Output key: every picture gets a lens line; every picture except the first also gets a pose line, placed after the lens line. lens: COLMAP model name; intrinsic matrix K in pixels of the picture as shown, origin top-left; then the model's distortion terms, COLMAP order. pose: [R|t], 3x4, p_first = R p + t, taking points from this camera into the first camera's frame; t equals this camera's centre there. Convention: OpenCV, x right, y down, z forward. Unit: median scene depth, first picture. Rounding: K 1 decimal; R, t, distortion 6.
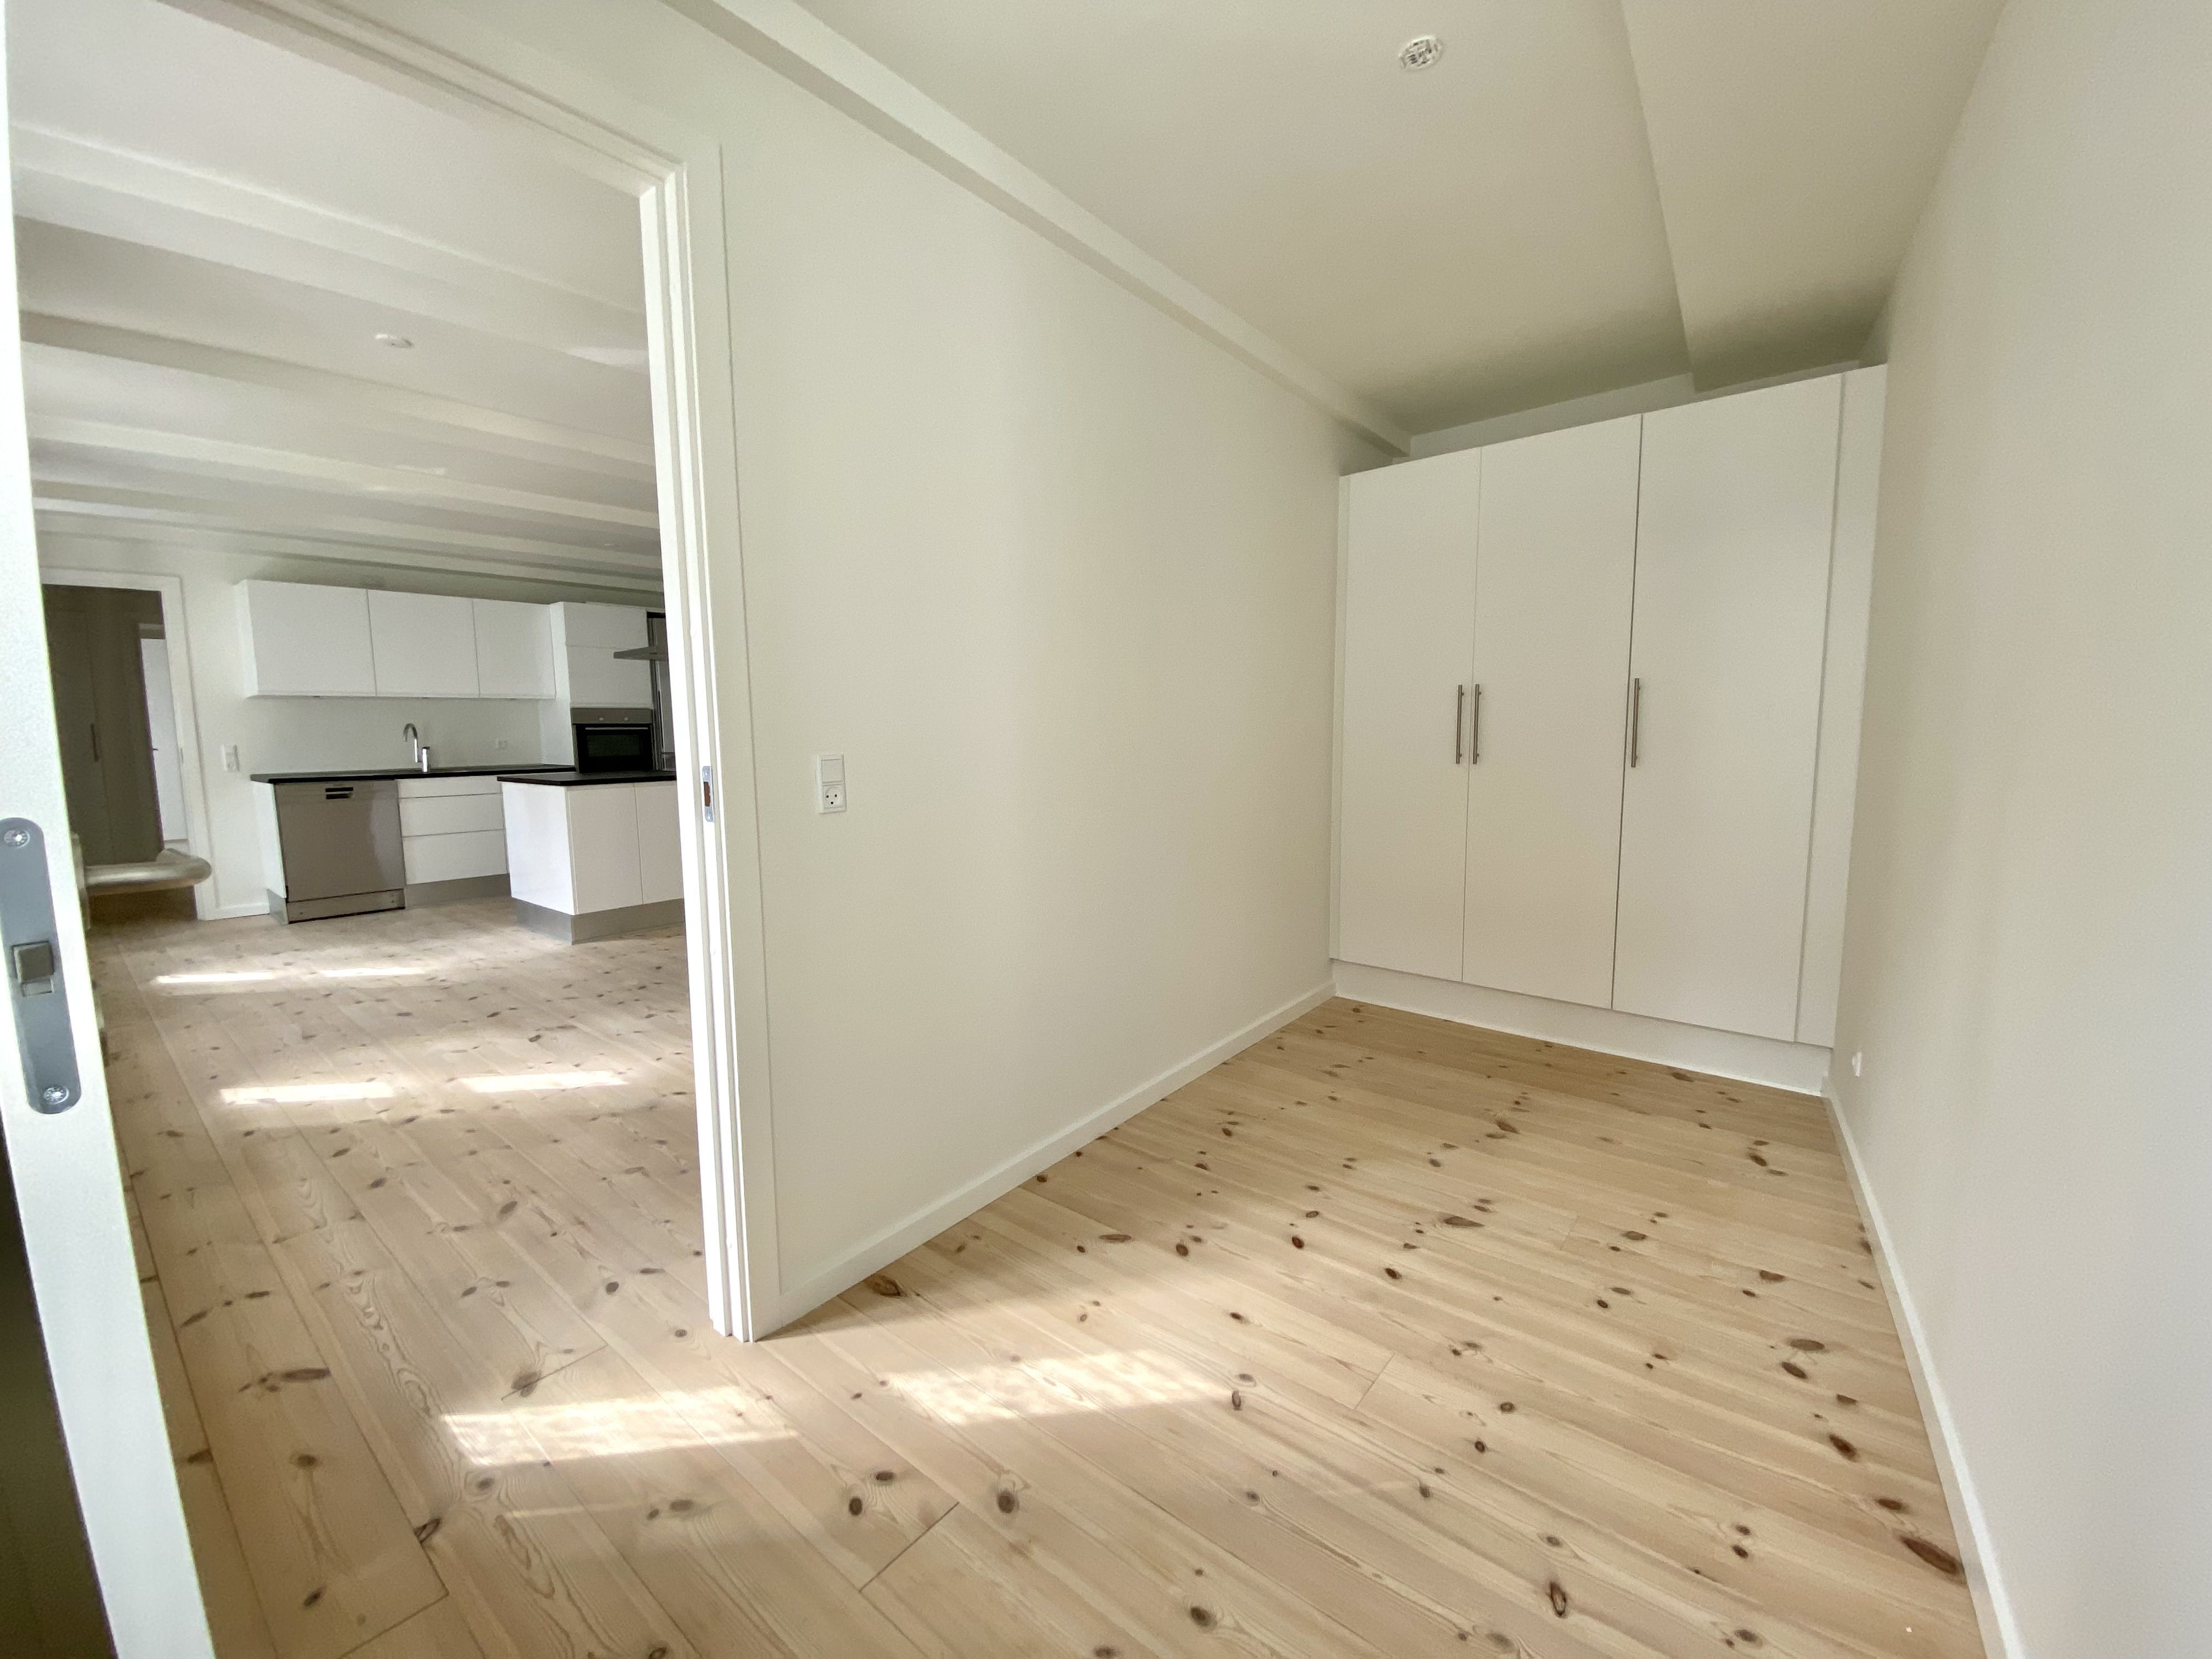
lens RADIAL K [[899.2, 0, 1101.4], [0, 899.2, 820.3], [0, 0, 1]] dist [0.001899, -0.010498]
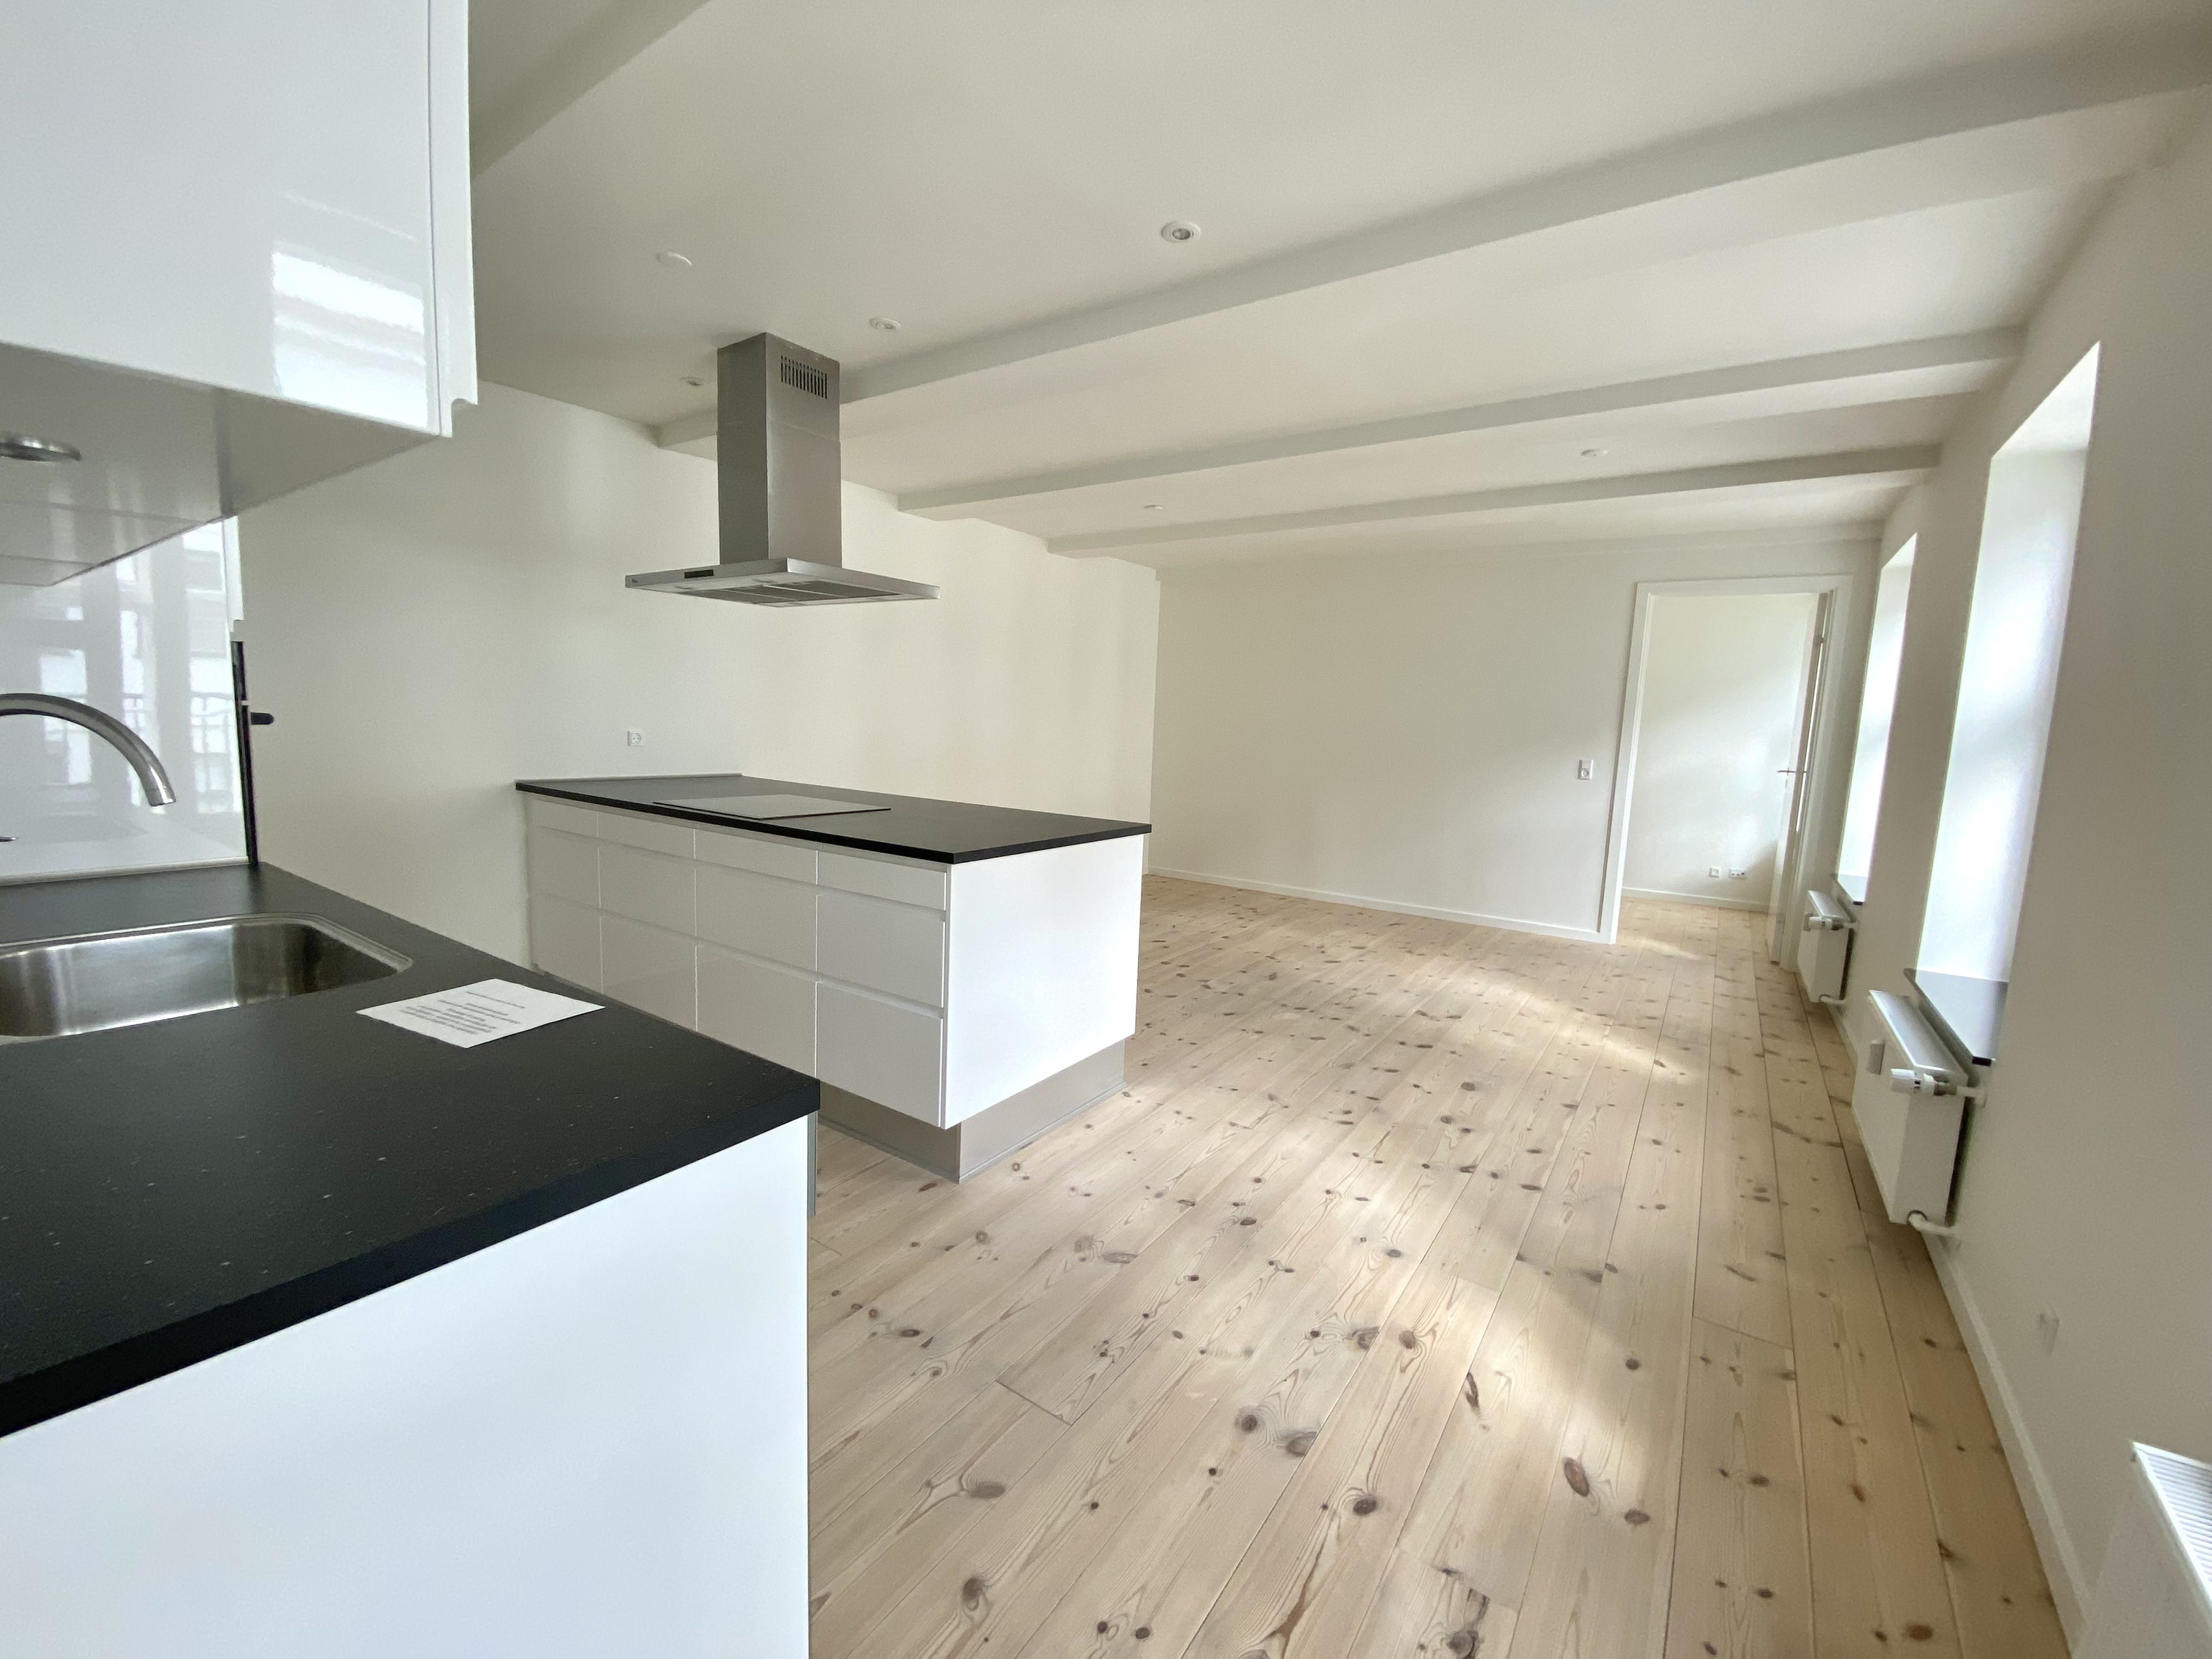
lens RADIAL K [[899.2, 0, 1090.9], [0, 899.2, 820.8], [0, 0, 1]] dist [0.001899, -0.010498]
pose [[-0.068865, -0.109053, 0.991648, -1.826439], [0.066860, 0.991268, 0.113654, -0.179195], [-0.995383, 0.074129, -0.060973, 1.615786]]
